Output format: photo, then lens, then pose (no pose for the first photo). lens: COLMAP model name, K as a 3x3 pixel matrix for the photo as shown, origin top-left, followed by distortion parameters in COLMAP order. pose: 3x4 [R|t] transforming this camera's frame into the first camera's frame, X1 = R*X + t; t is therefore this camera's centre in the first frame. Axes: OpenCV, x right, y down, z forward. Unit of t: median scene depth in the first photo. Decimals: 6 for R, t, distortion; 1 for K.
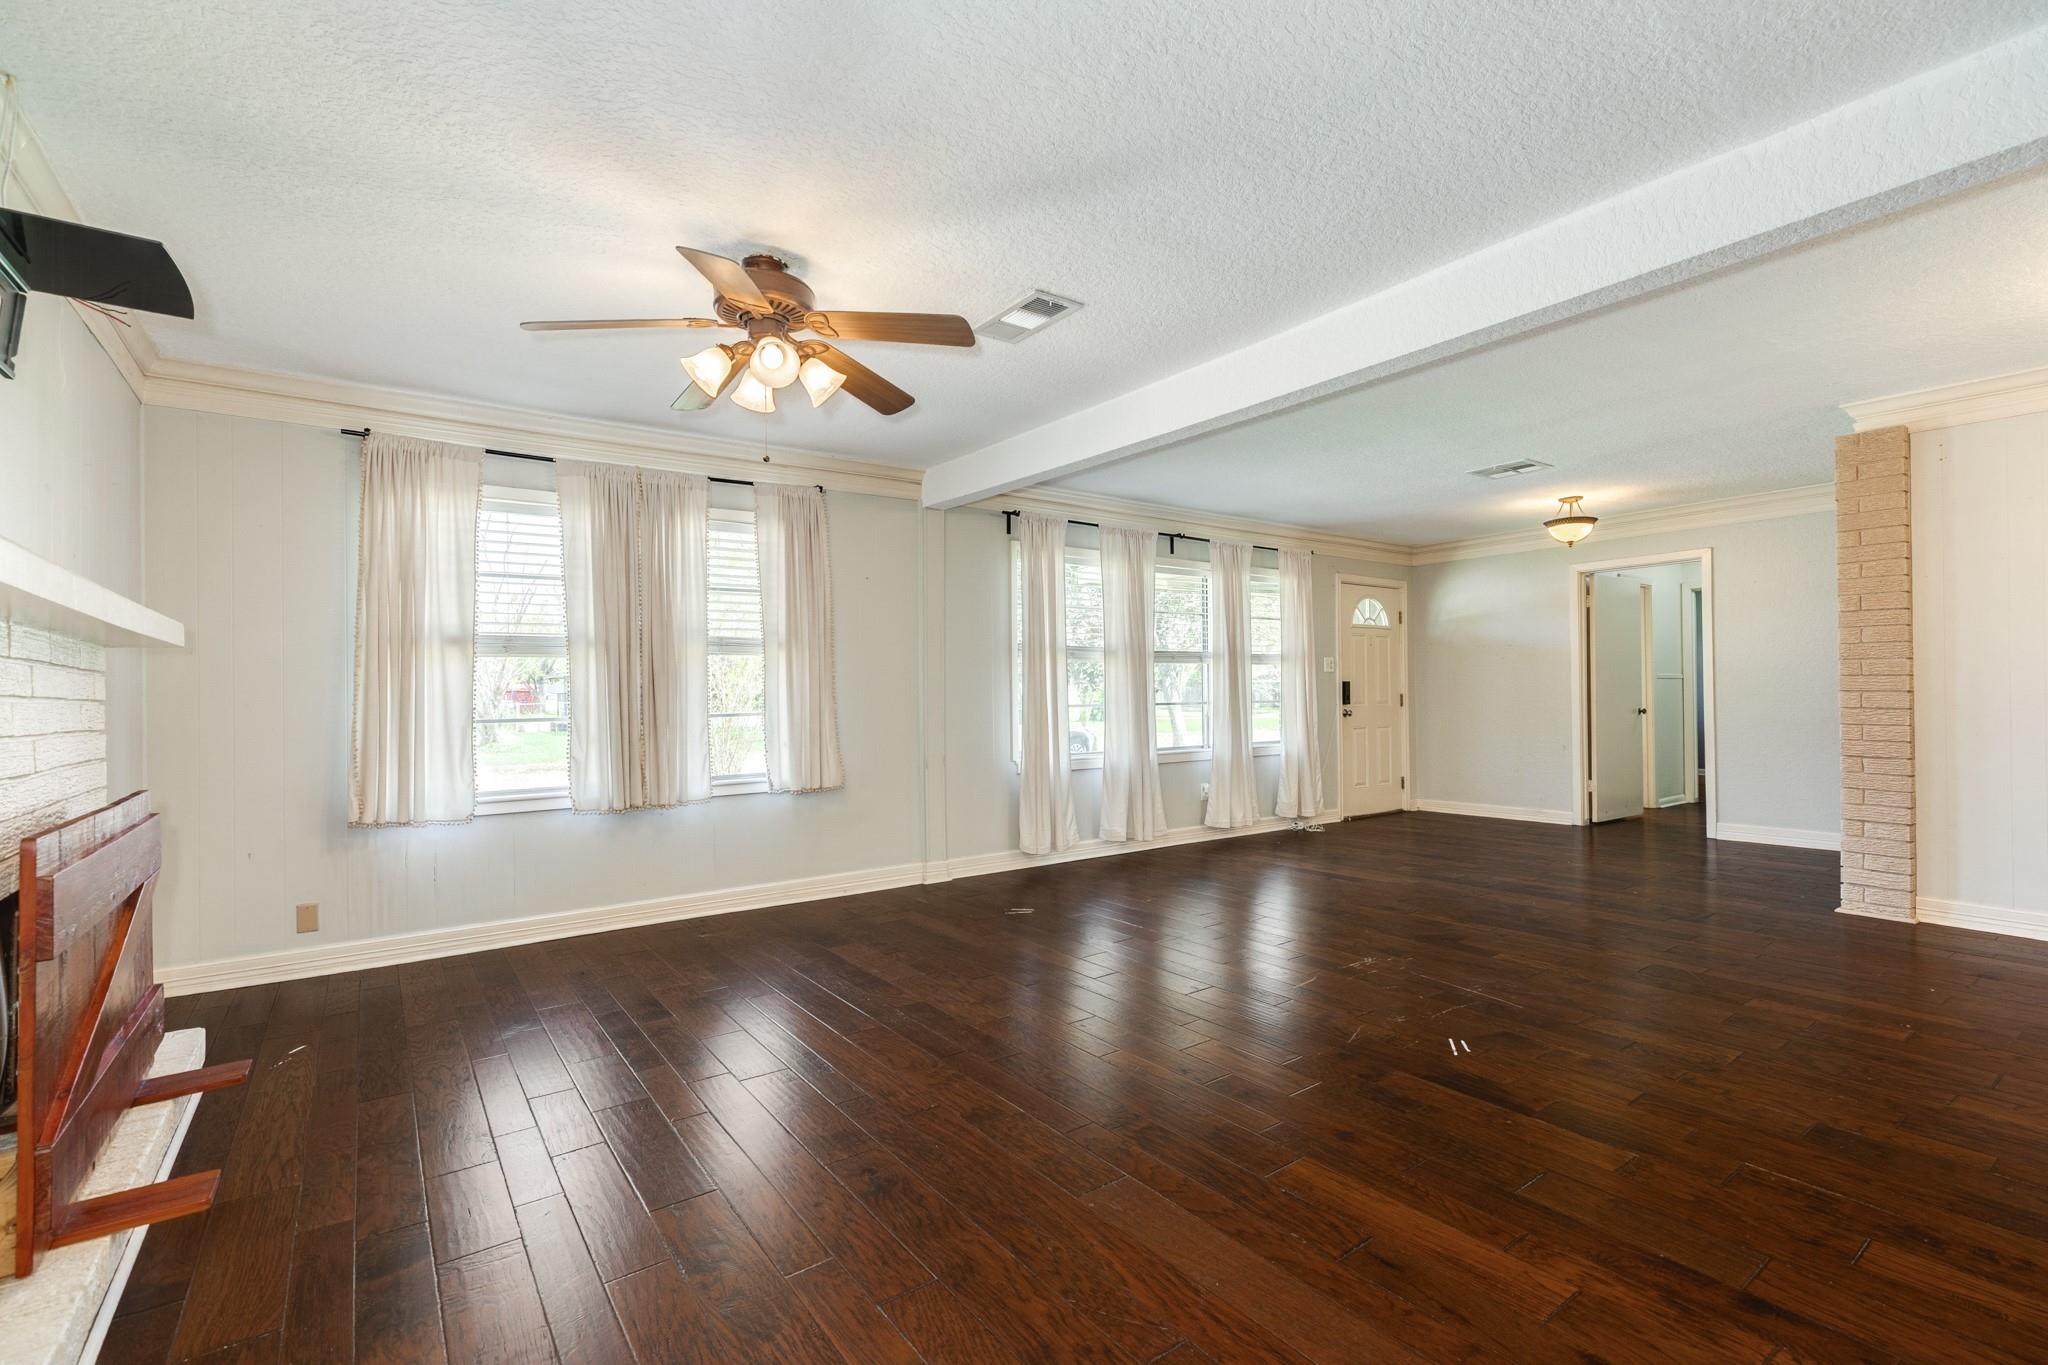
lens RADIAL K [[915.7, 0, 1020.3], [0, 915.7, 691.7], [0, 0, 1]] dist [0.001741, 0.000379]
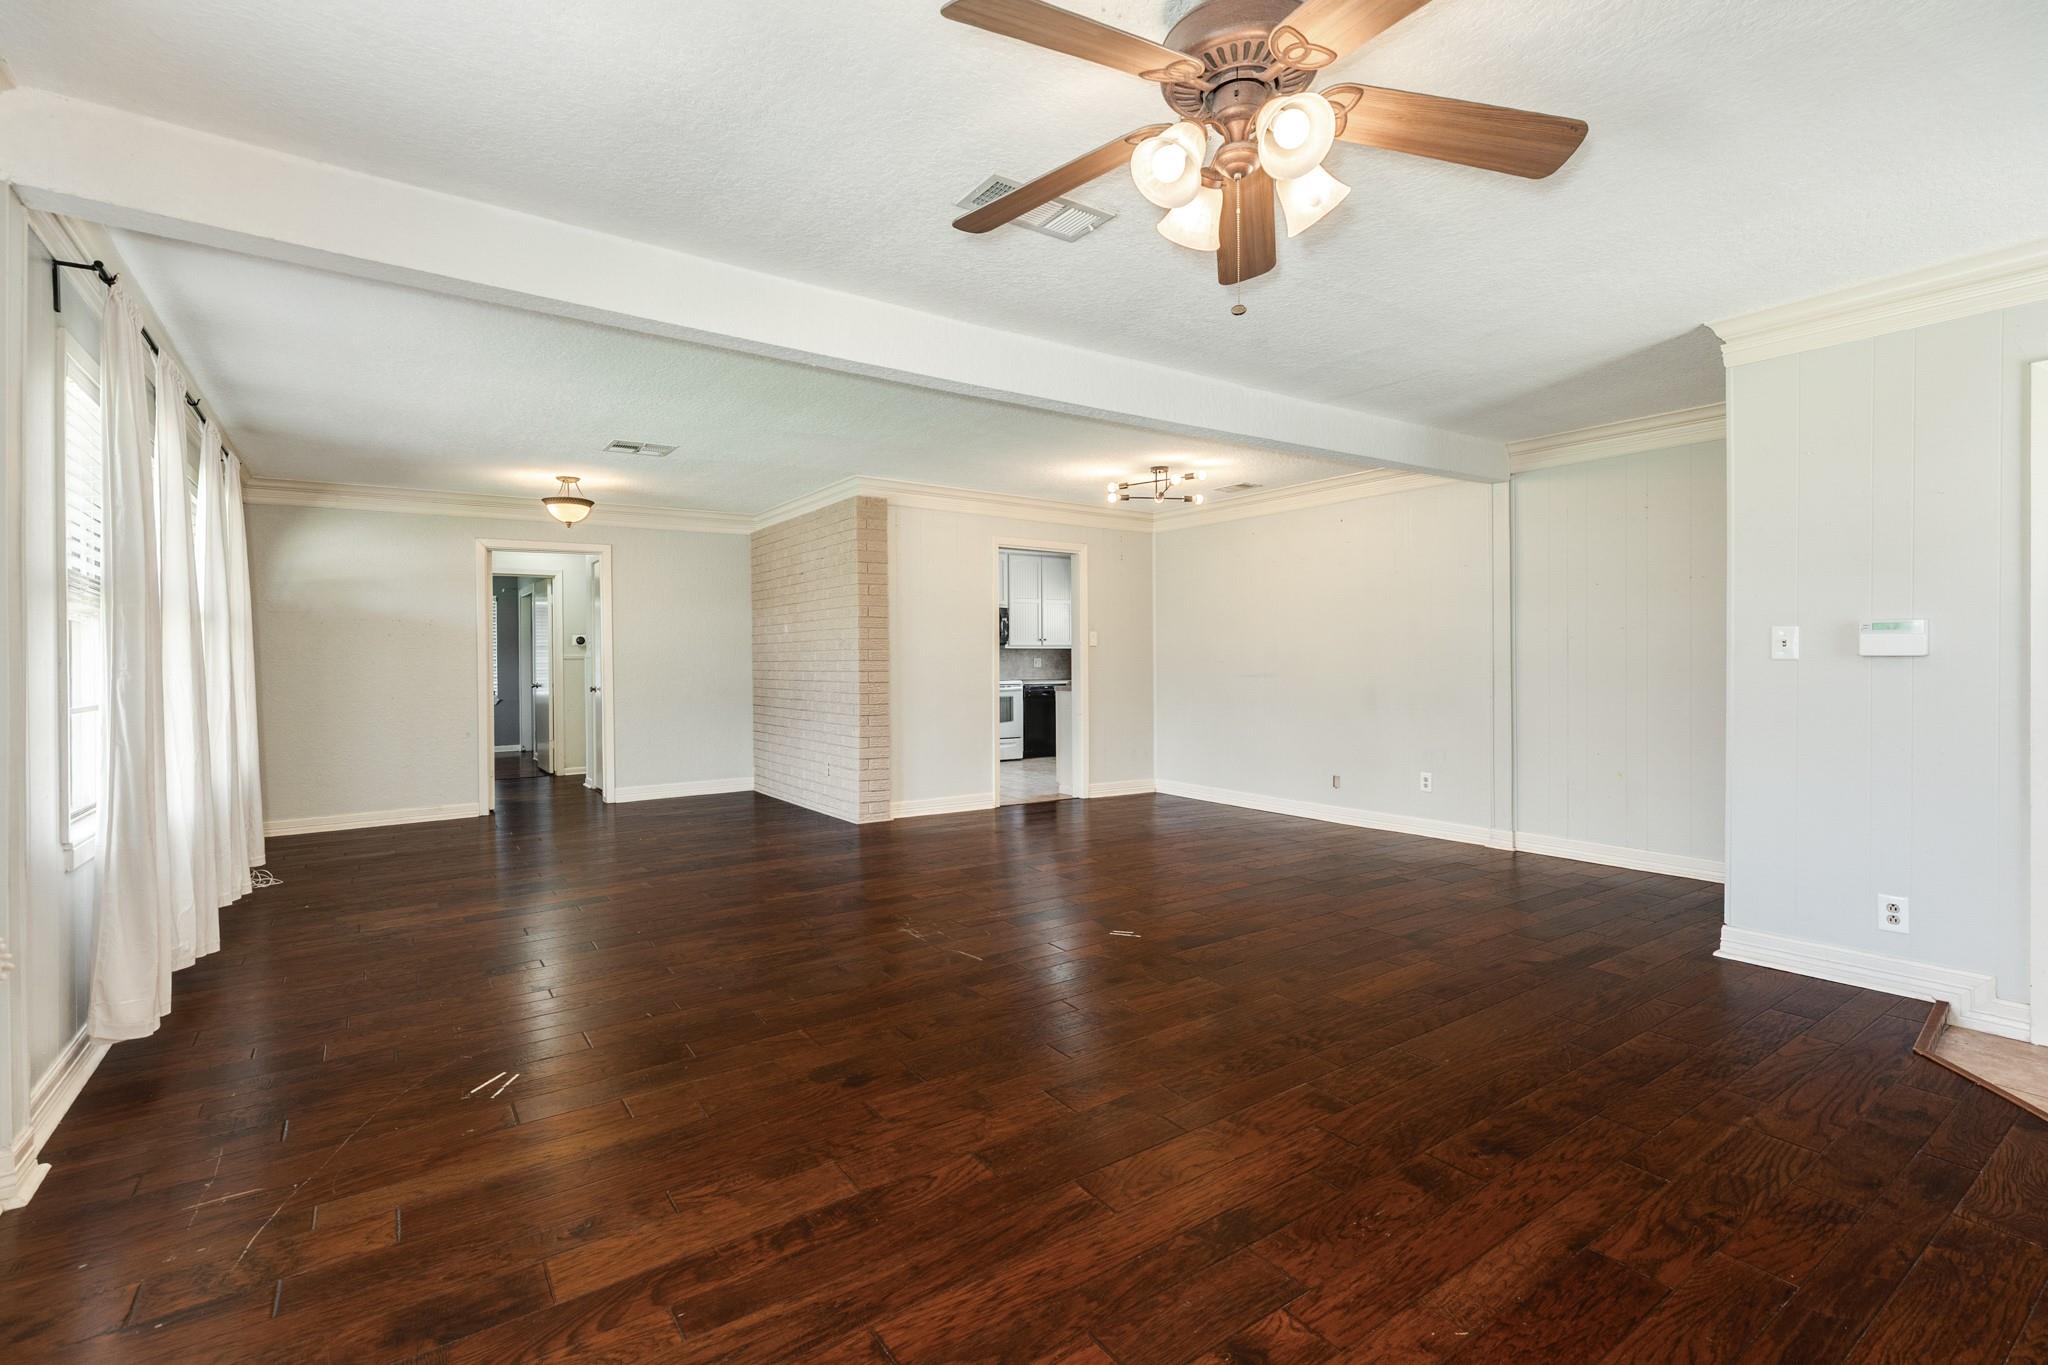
lens RADIAL K [[933.1, 0, 1024.0], [0, 933.1, 664.4], [0, 0, 1]] dist [0.001424, 0.000400]
pose [[0.016745, 0.002037, 0.999858, -0.403334], [0.006313, 0.999978, -0.002143, -0.004609], [-0.999840, 0.006348, 0.016731, 0.497845]]
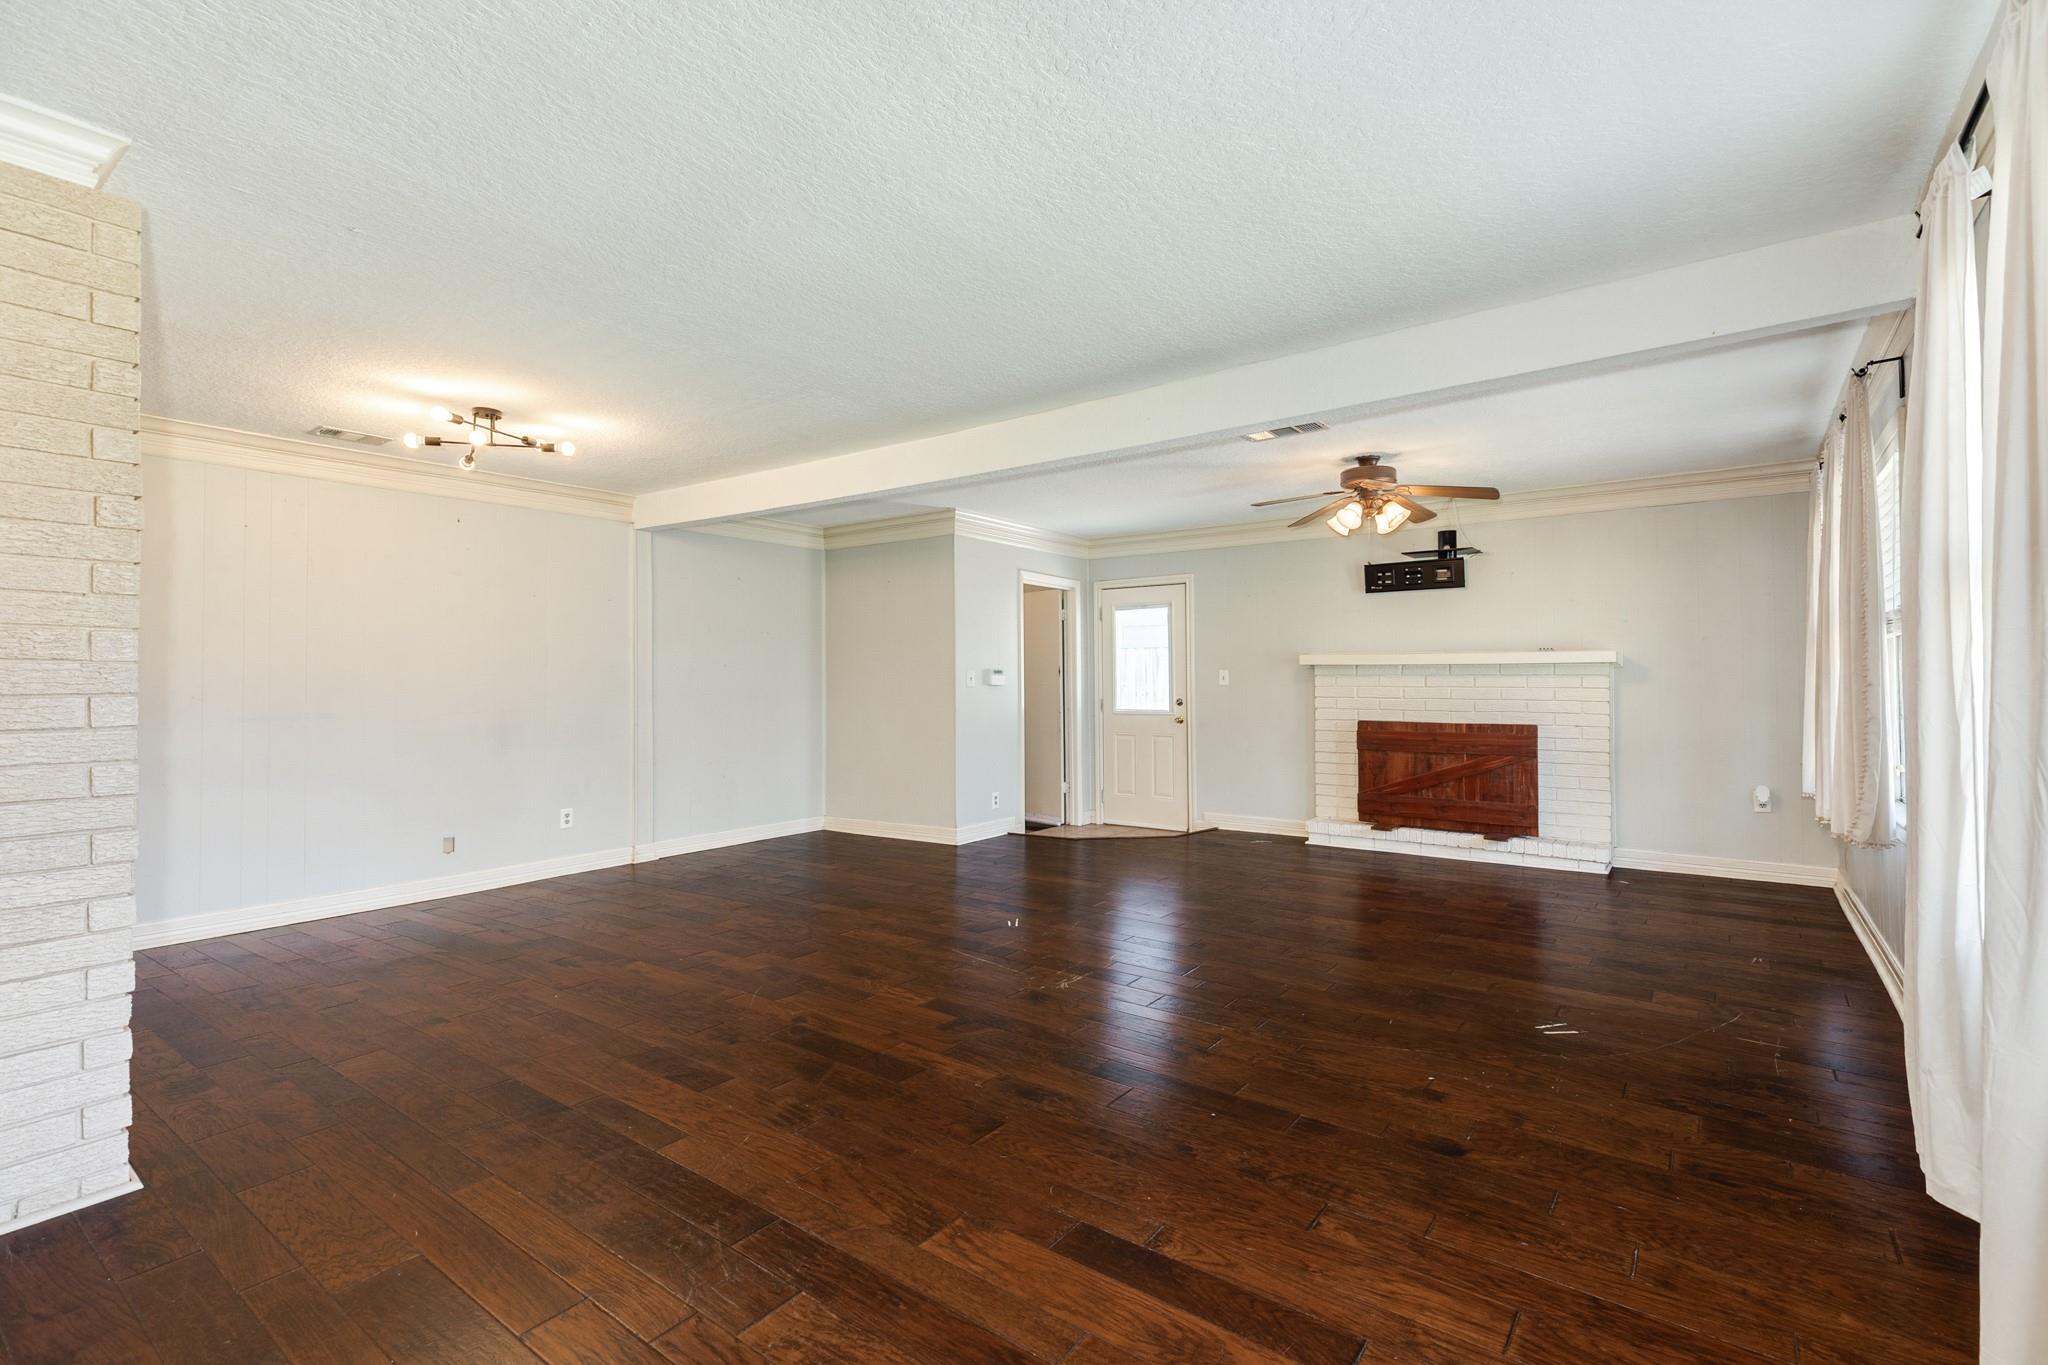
lens RADIAL K [[933.1, 0, 1024.0], [0, 933.1, 664.4], [0, 0, 1]] dist [0.001424, 0.000400]
pose [[-0.953574, 0.009506, -0.301008, 0.415675], [0.015344, 0.999737, -0.017036, -0.012435], [0.300767, -0.020864, -0.953469, 1.125937]]
